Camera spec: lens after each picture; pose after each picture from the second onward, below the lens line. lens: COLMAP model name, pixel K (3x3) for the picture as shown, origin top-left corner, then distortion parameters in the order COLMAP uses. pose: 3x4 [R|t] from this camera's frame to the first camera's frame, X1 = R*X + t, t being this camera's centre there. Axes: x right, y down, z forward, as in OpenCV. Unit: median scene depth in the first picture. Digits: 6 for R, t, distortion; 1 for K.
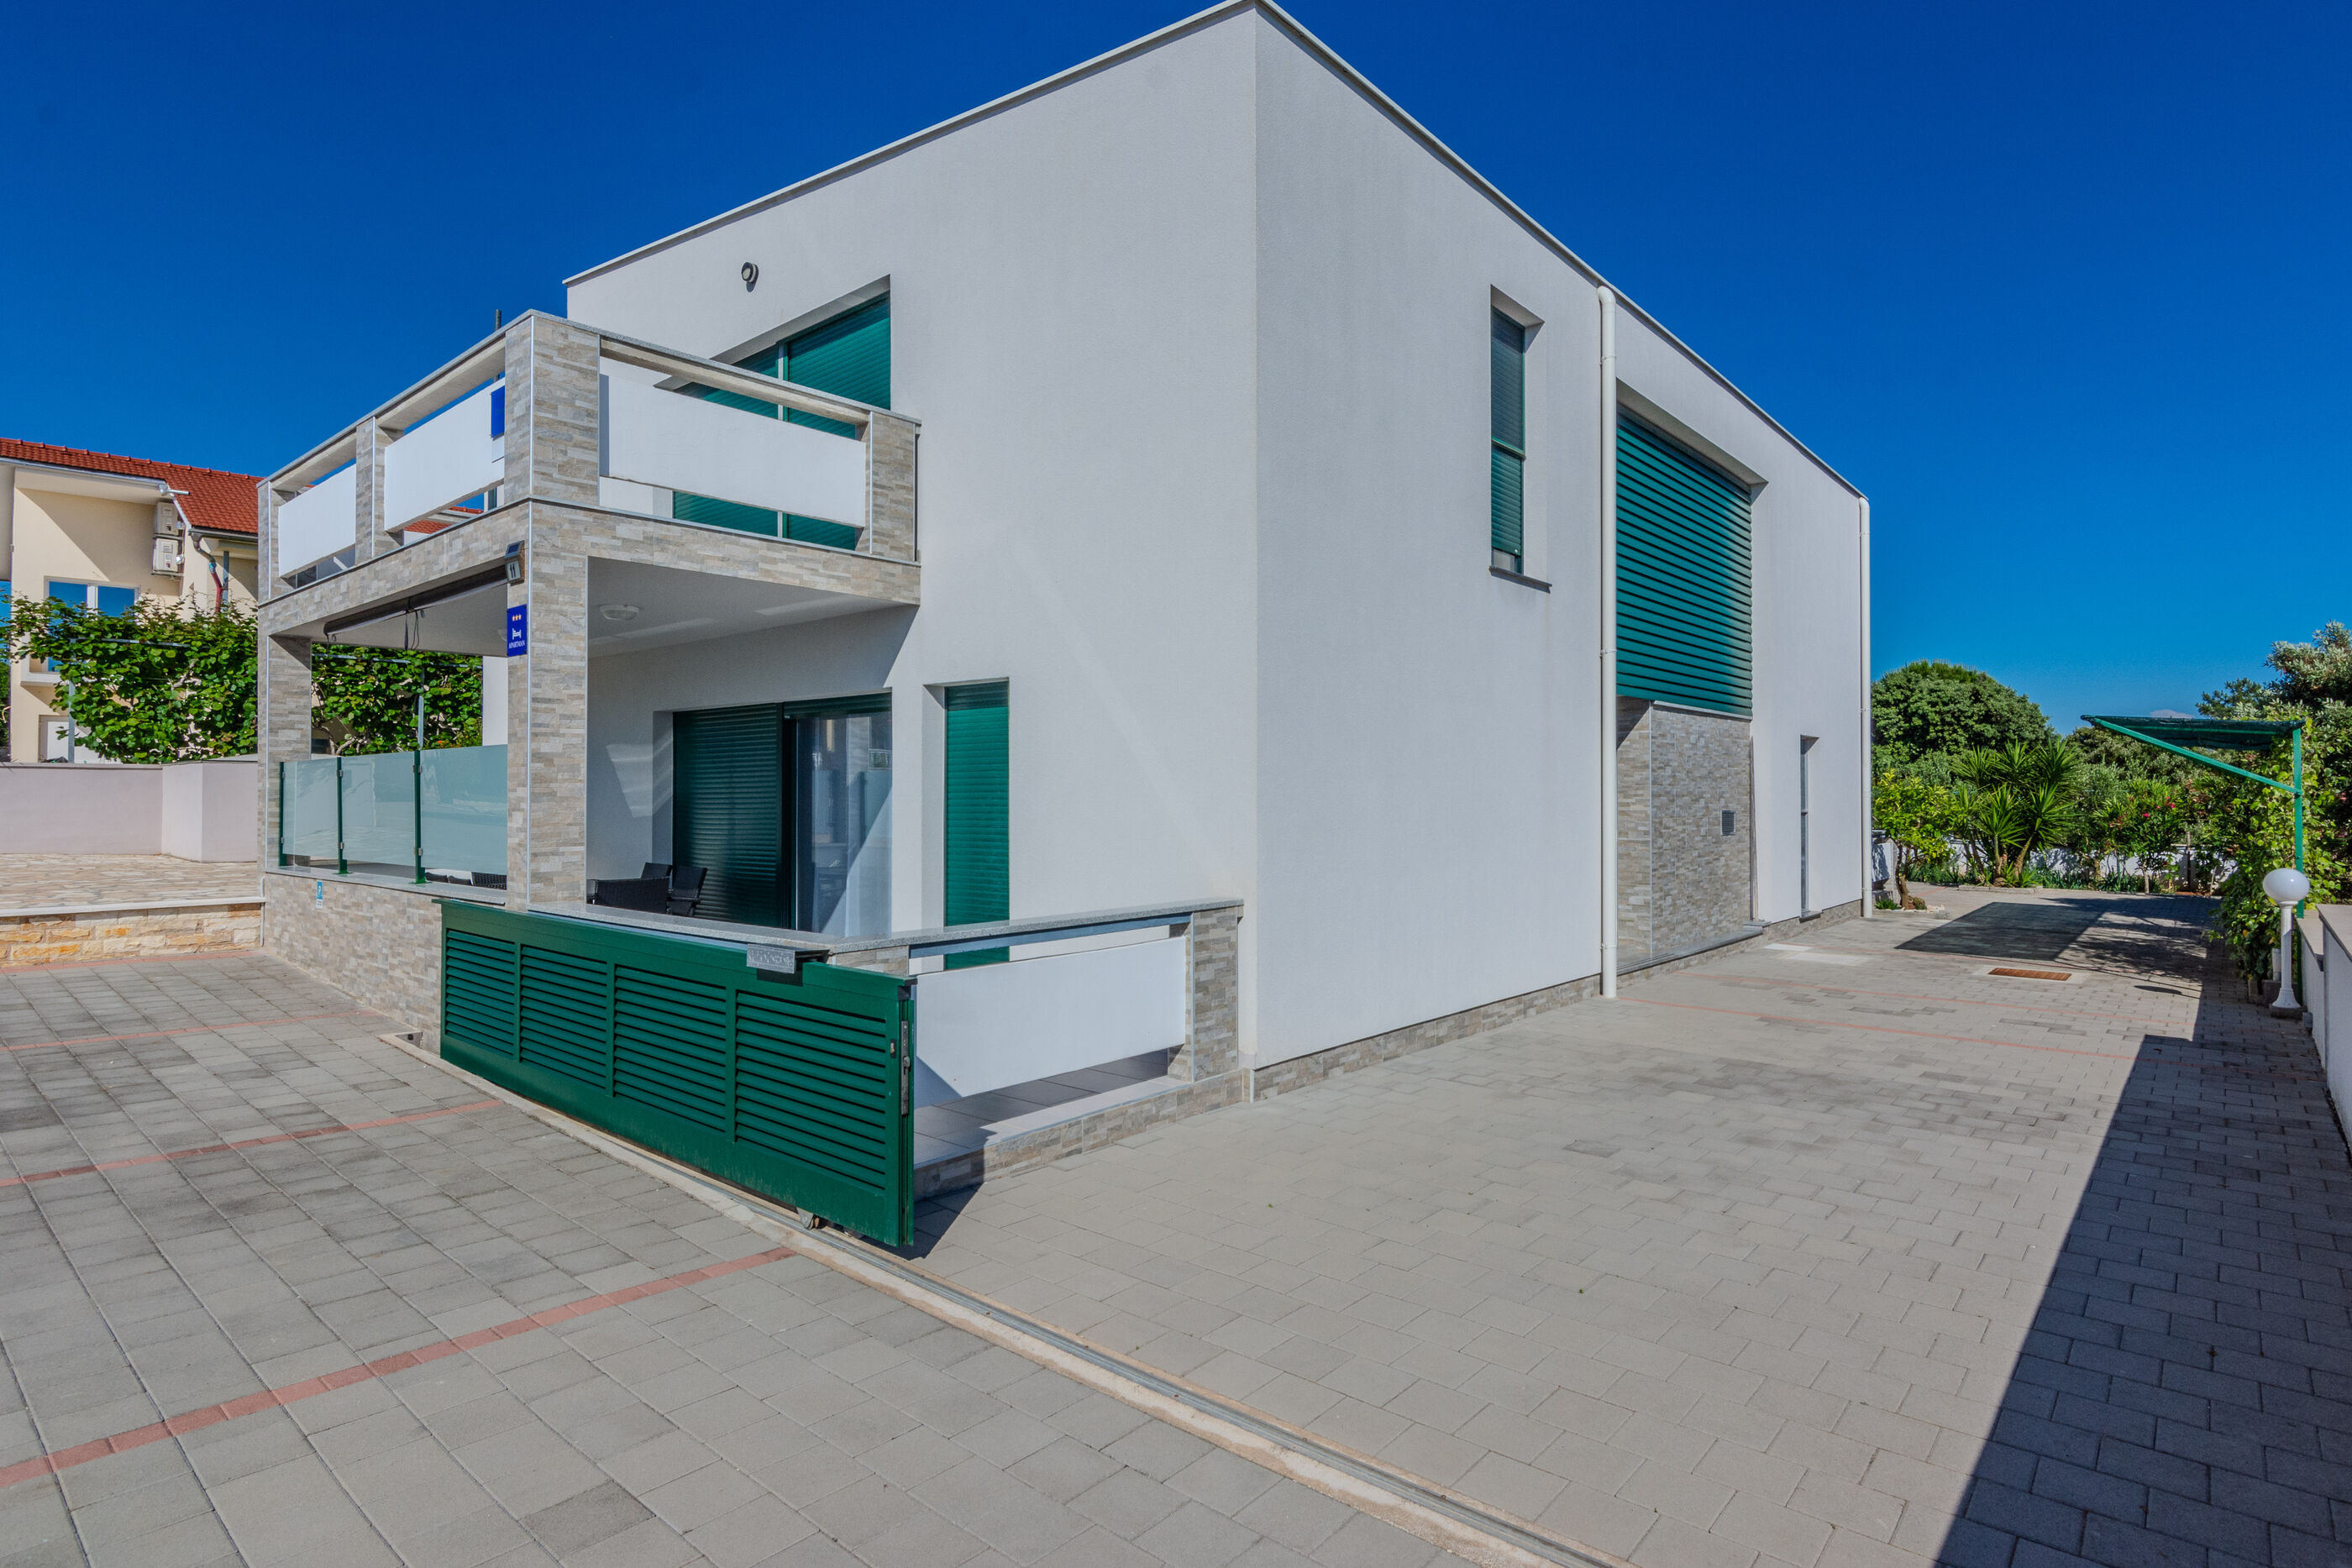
lens RADIAL K [[1191.5, 0, 1196.3], [0, 1191.5, 788.1], [0, 0, 1]] dist [-0.001080, 0.000486]
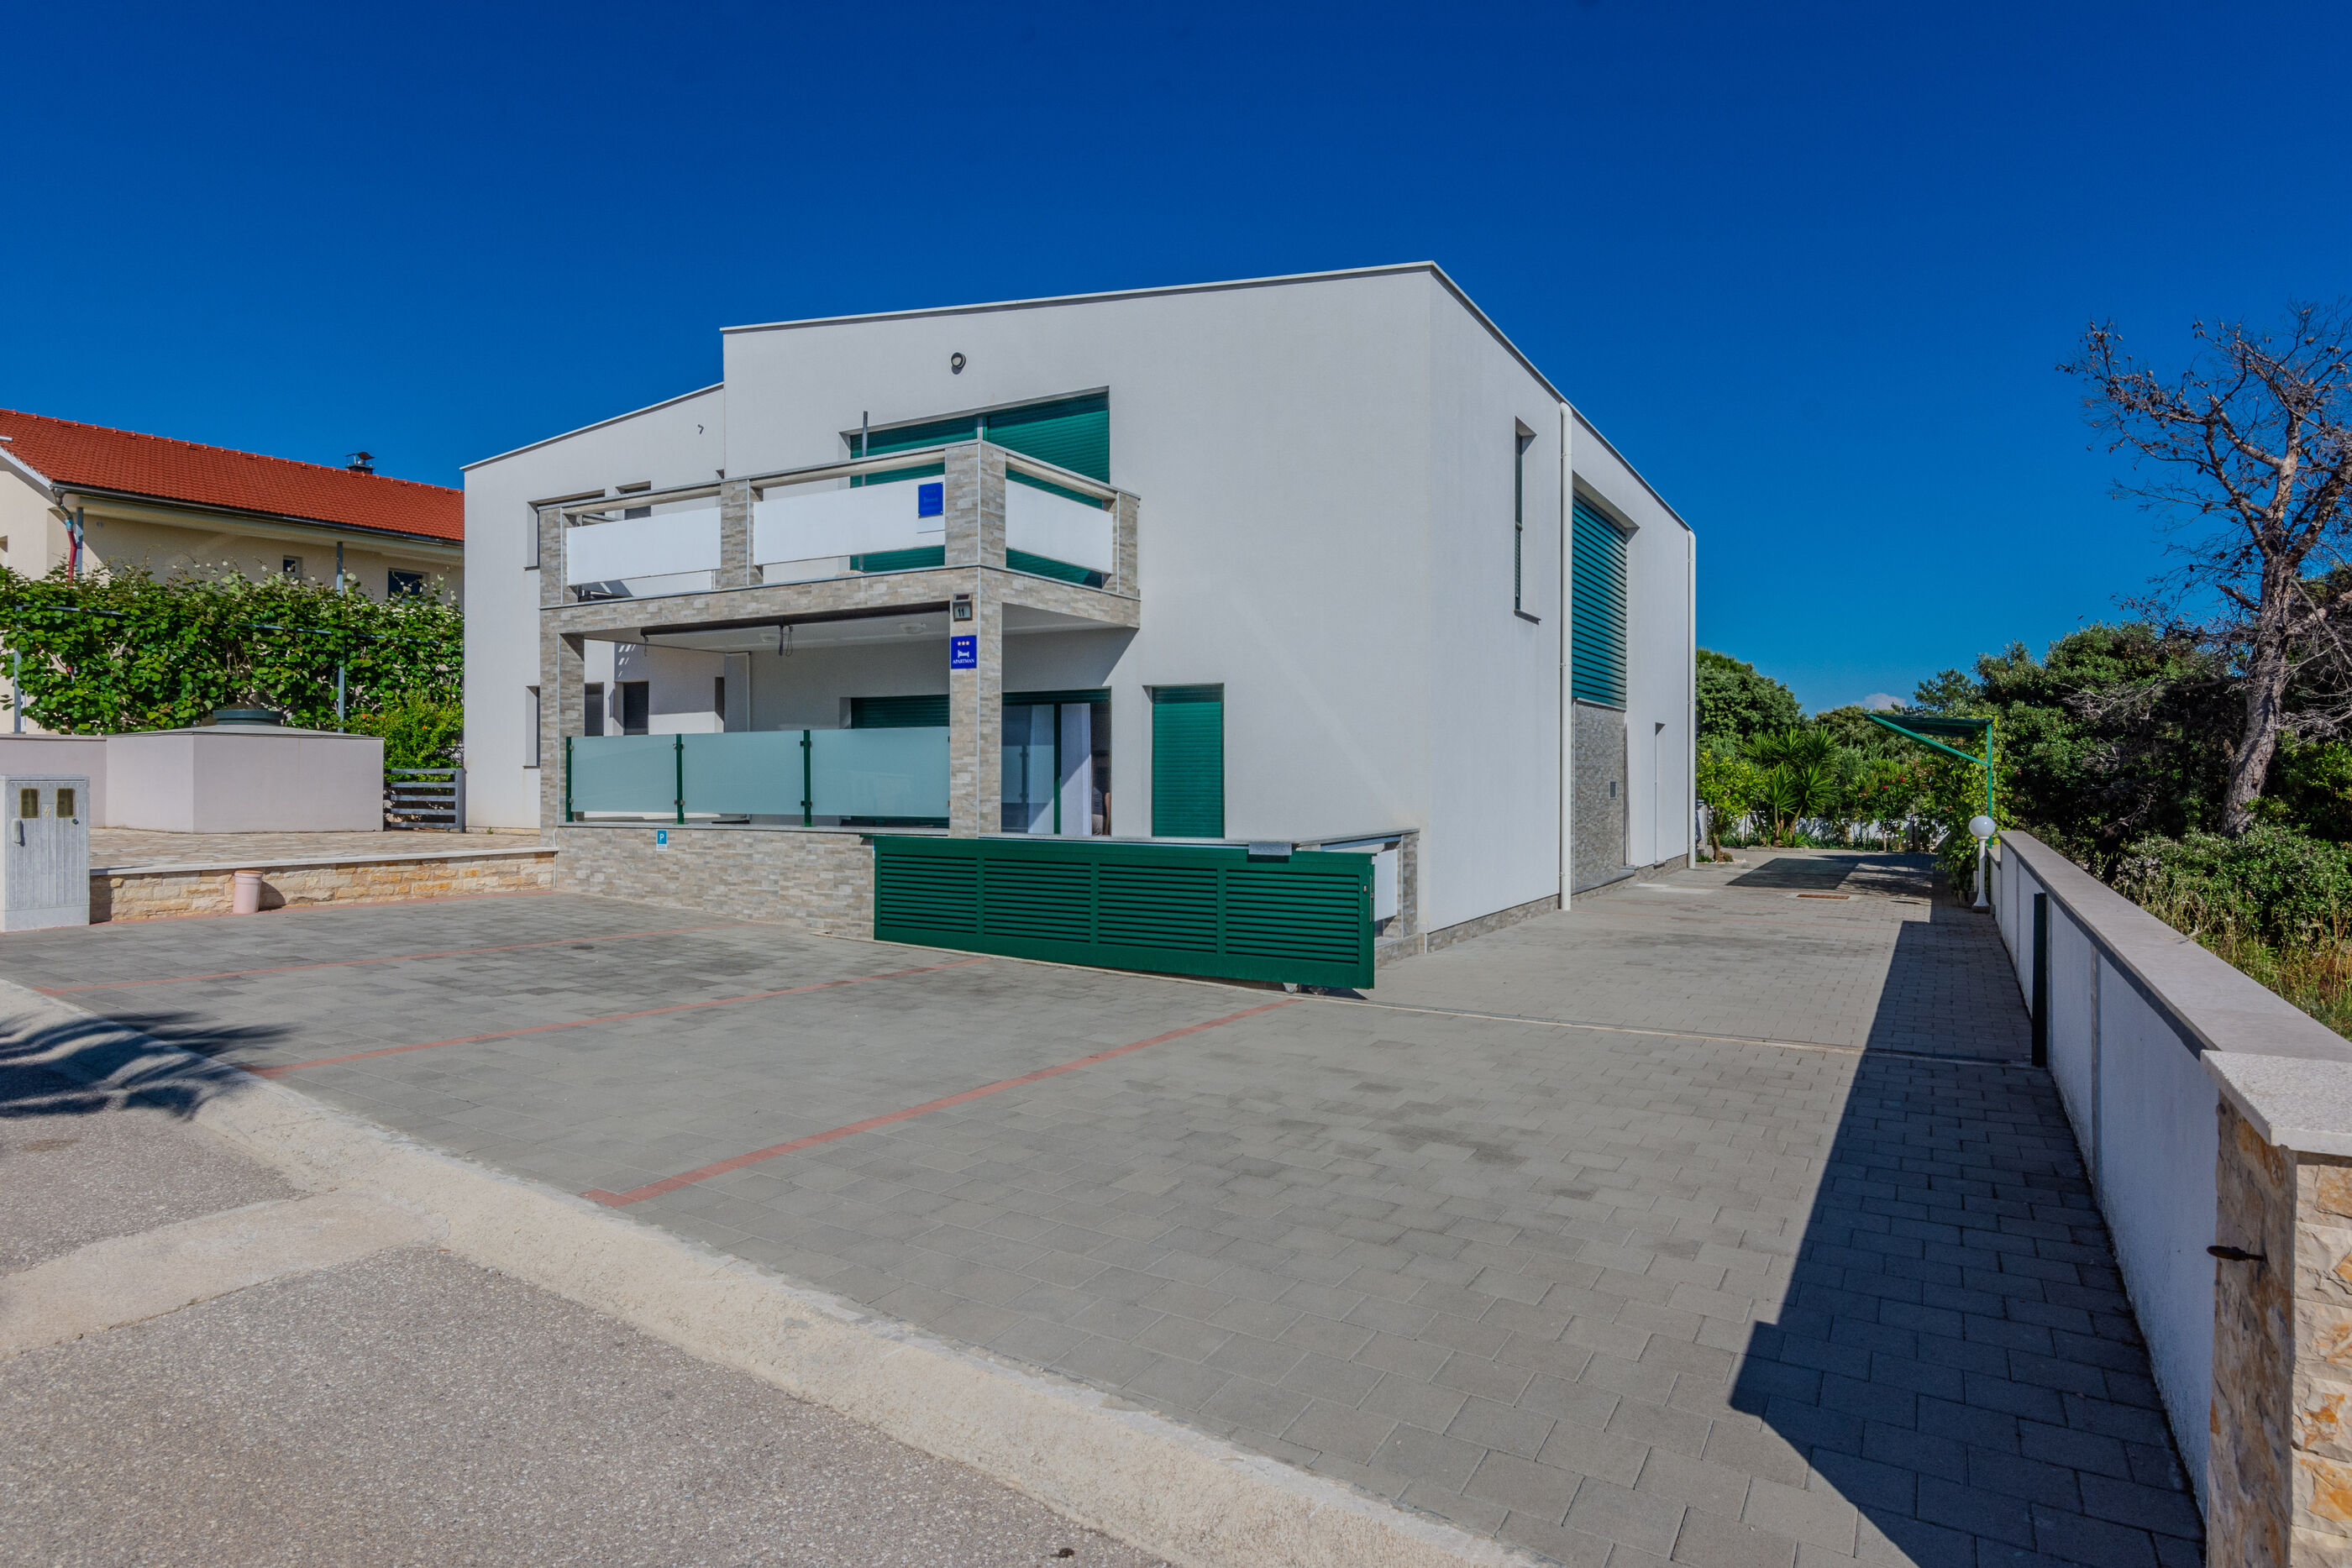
lens RADIAL K [[1324.7, 0, 1176.0], [0, 1324.7, 784.0], [0, 0, 1]] dist [-0.001341, 0.000084]
pose [[0.981406, 0.000086, 0.191943, -0.298643], [-0.002409, 0.999927, 0.011868, 0.006511], [-0.191928, -0.012110, 0.981334, -0.328163]]
